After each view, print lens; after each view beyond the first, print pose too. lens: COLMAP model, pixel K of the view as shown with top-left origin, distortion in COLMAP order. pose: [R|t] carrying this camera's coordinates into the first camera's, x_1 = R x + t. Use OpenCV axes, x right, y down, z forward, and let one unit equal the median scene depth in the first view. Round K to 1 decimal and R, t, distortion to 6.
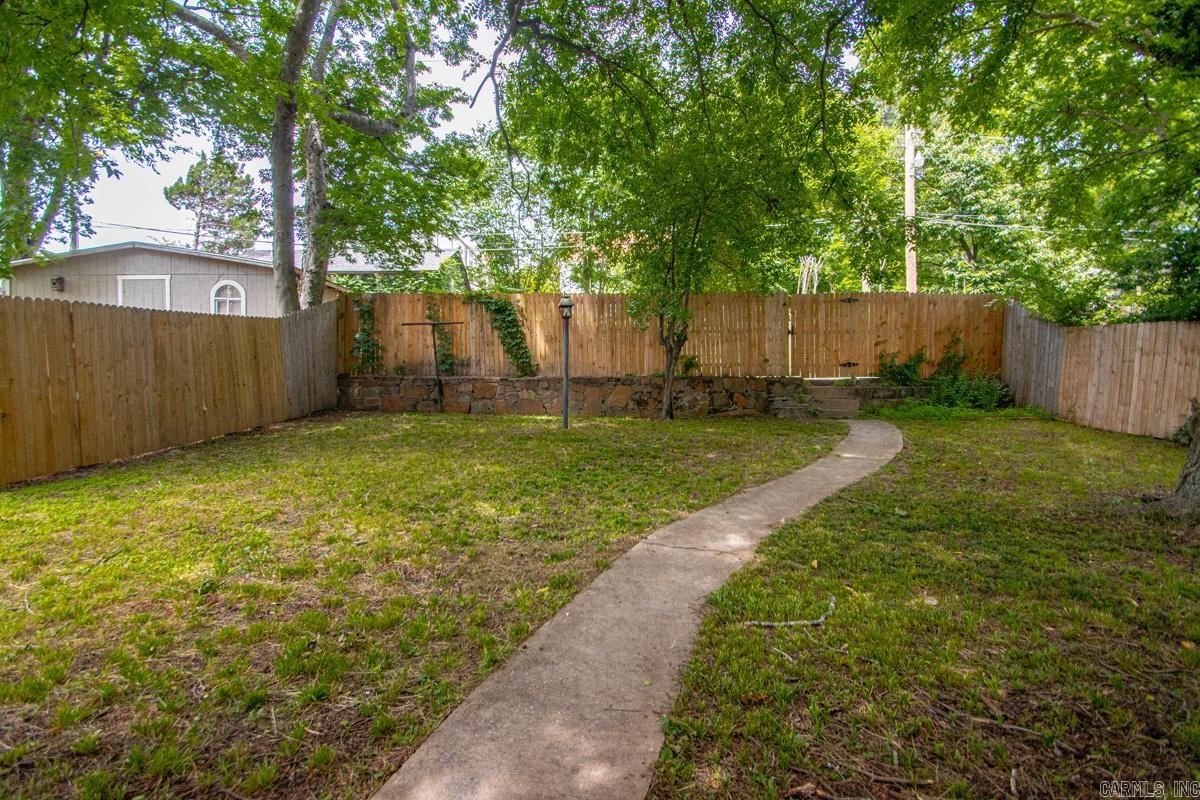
lens RADIAL K [[576.4, 0, 592.1], [0, 576.4, 404.2], [0, 0, 1]] dist [0.013866, -0.015778]
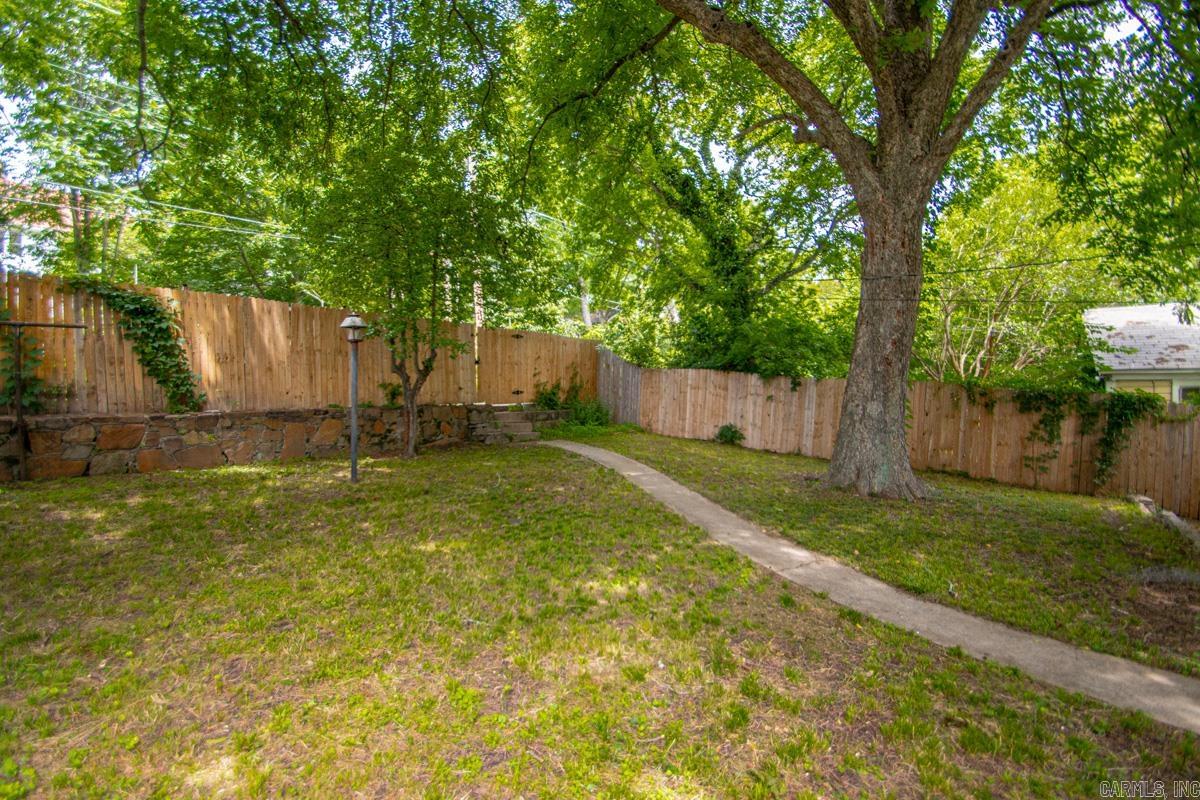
lens RADIAL K [[576.4, 0, 580.1], [0, 576.4, 394.8], [0, 0, 1]] dist [0.013866, -0.015778]
pose [[0.591707, -0.009426, 0.806098, -0.396184], [0.034683, 0.999303, -0.013774, -0.042954], [-0.805406, 0.036108, 0.591622, 0.220253]]
